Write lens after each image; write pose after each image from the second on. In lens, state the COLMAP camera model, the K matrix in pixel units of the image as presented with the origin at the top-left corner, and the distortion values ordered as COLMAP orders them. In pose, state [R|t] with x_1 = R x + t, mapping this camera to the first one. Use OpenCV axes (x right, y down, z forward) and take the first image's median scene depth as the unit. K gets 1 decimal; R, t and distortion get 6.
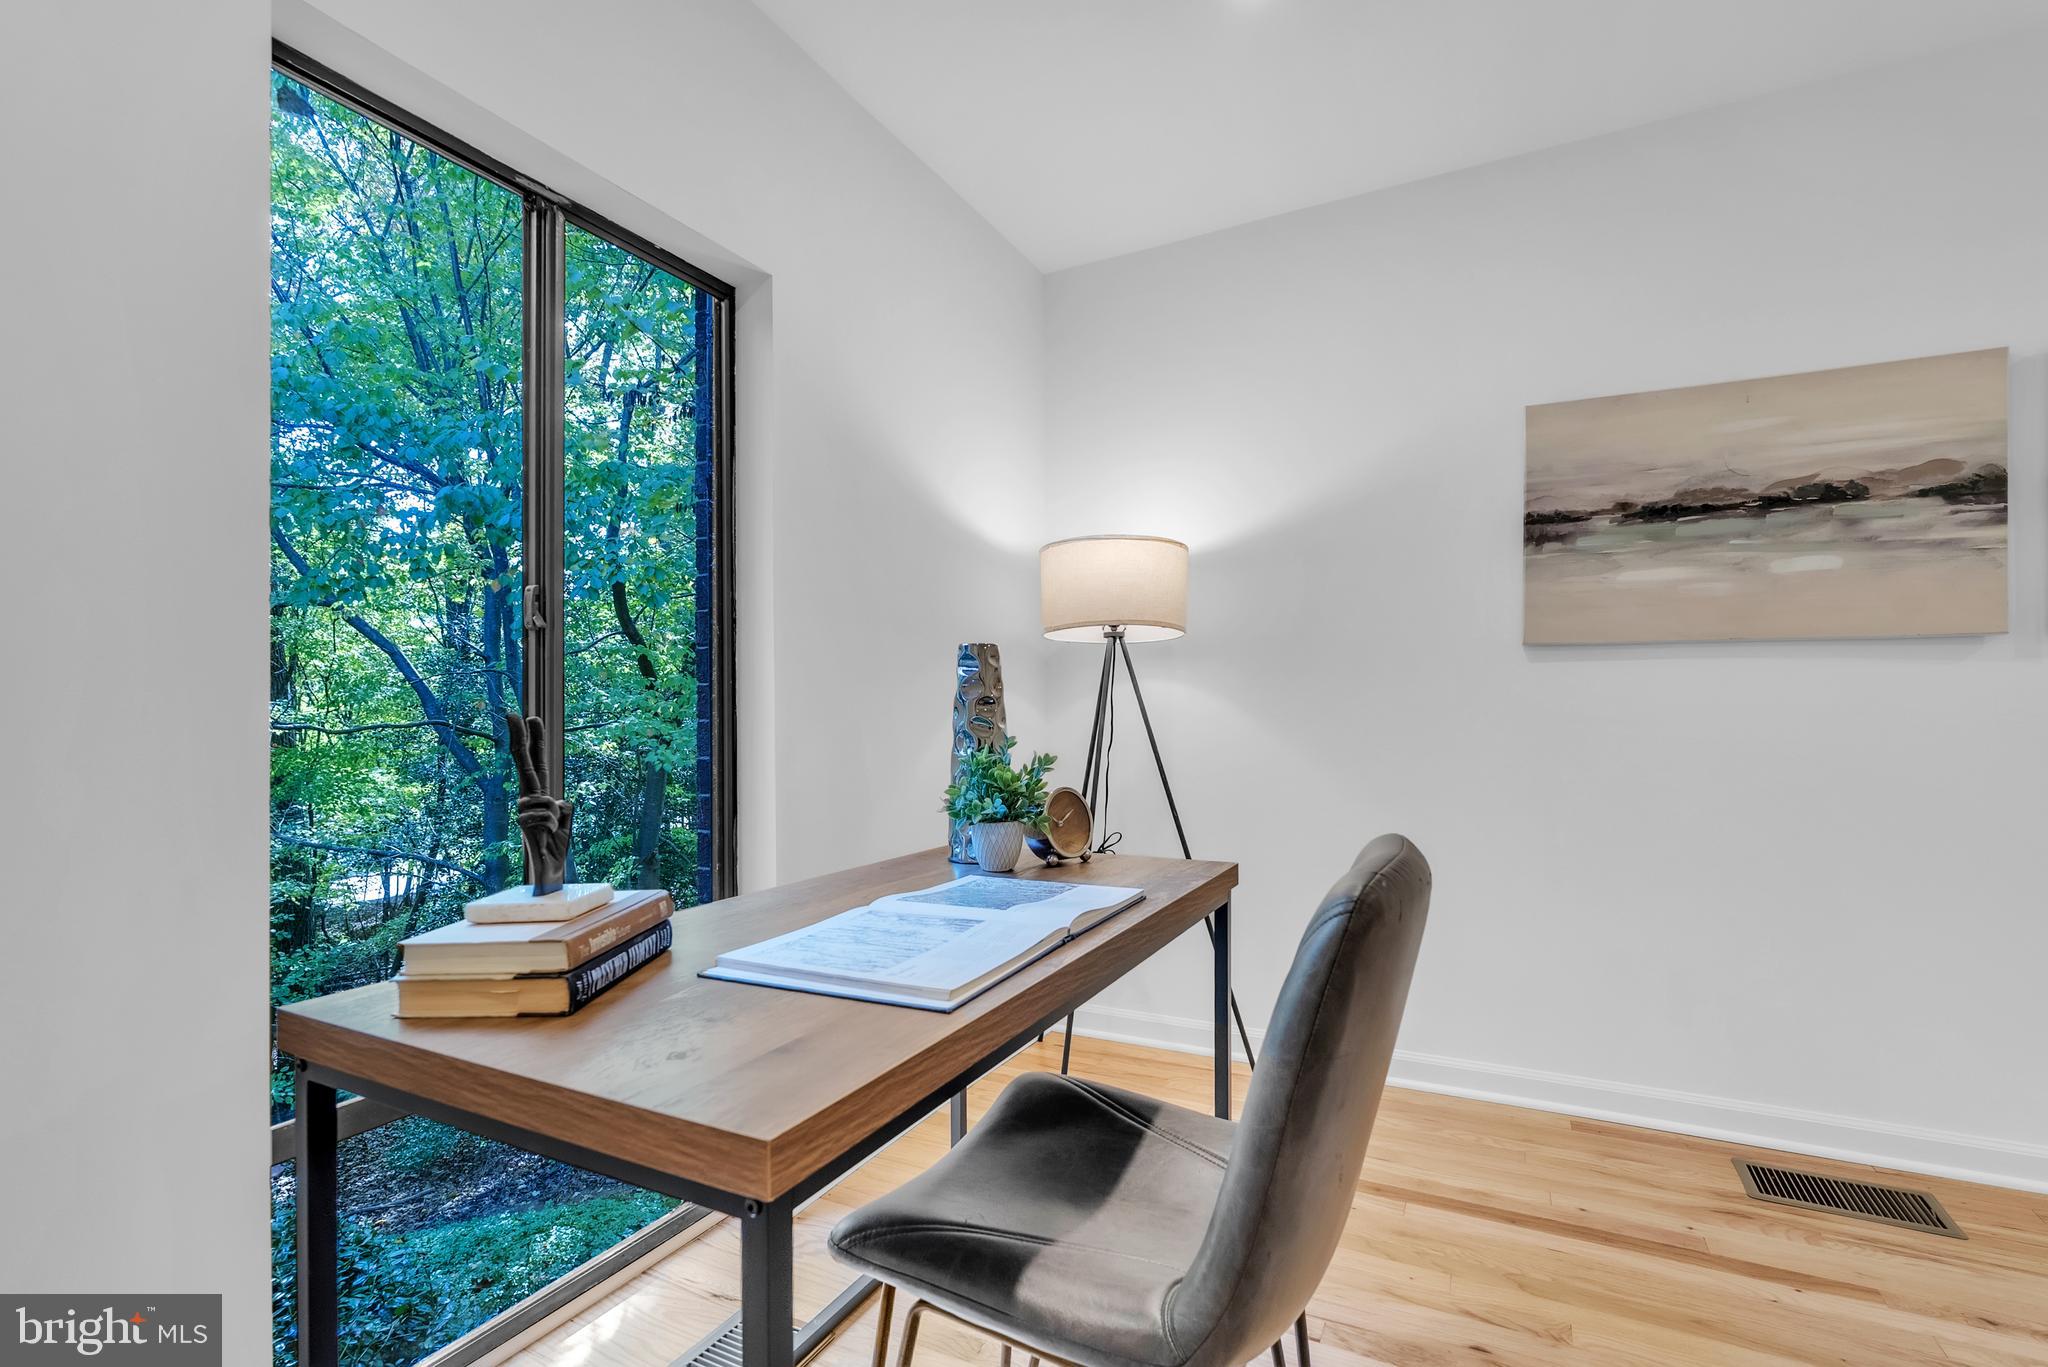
lens RADIAL K [[920.1, 0, 1040.5], [0, 920.1, 708.4], [0, 0, 1]] dist [-0.004161, -0.000351]
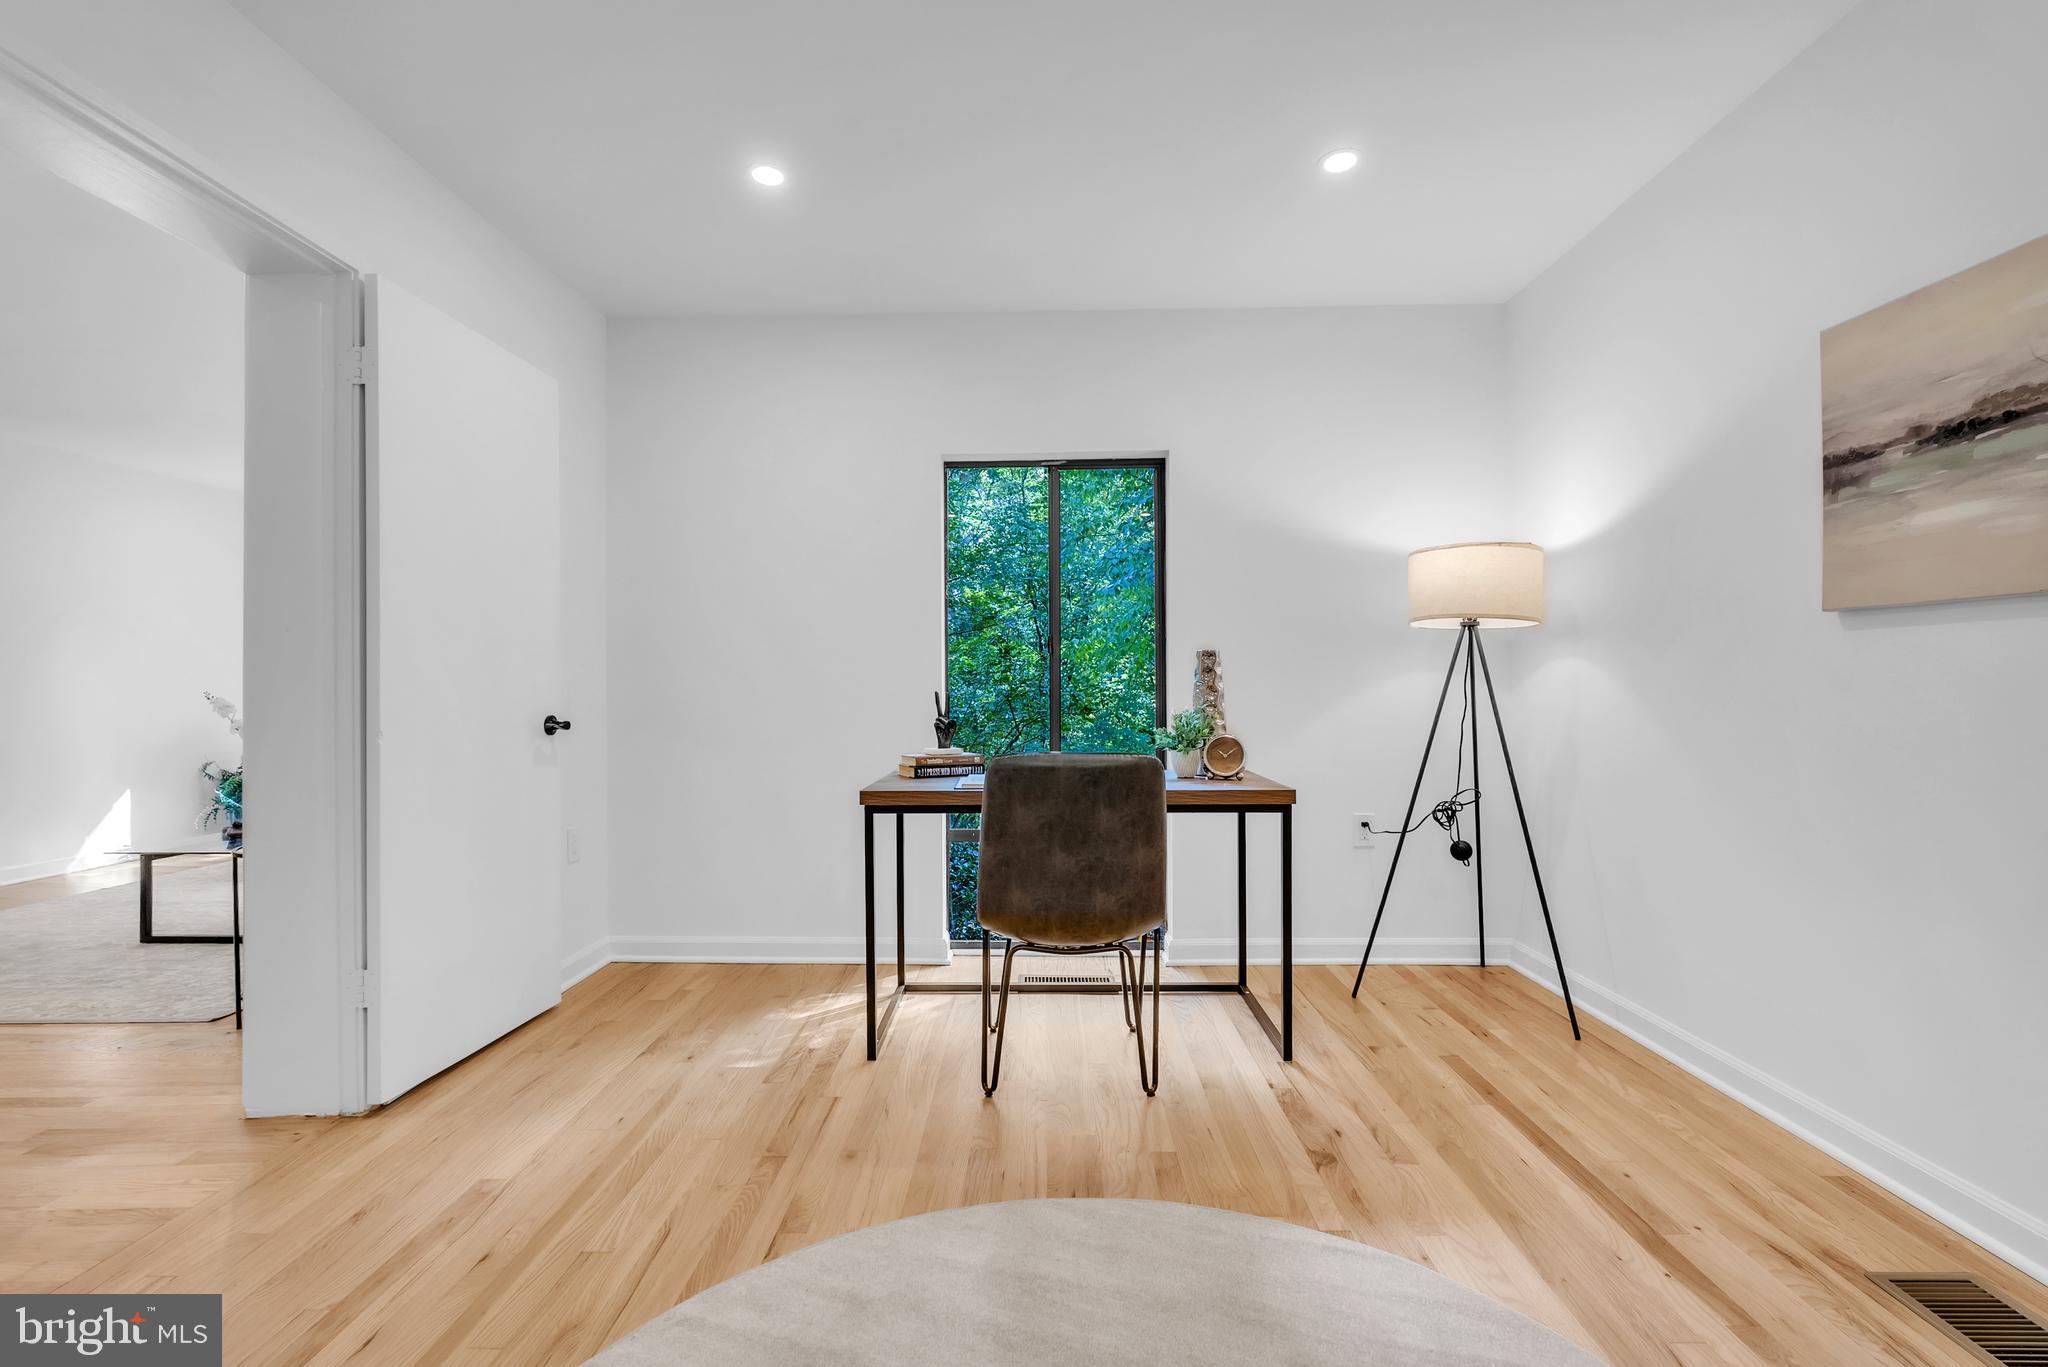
lens RADIAL K [[920.1, 0, 1023.2], [0, 920.1, 684.9], [0, 0, 1]] dist [-0.004161, -0.000351]
pose [[0.421846, -0.000820, -0.906667, 1.025347], [0.008542, 0.999959, 0.003070, -0.009865], [0.906627, -0.009039, 0.421836, -0.034633]]
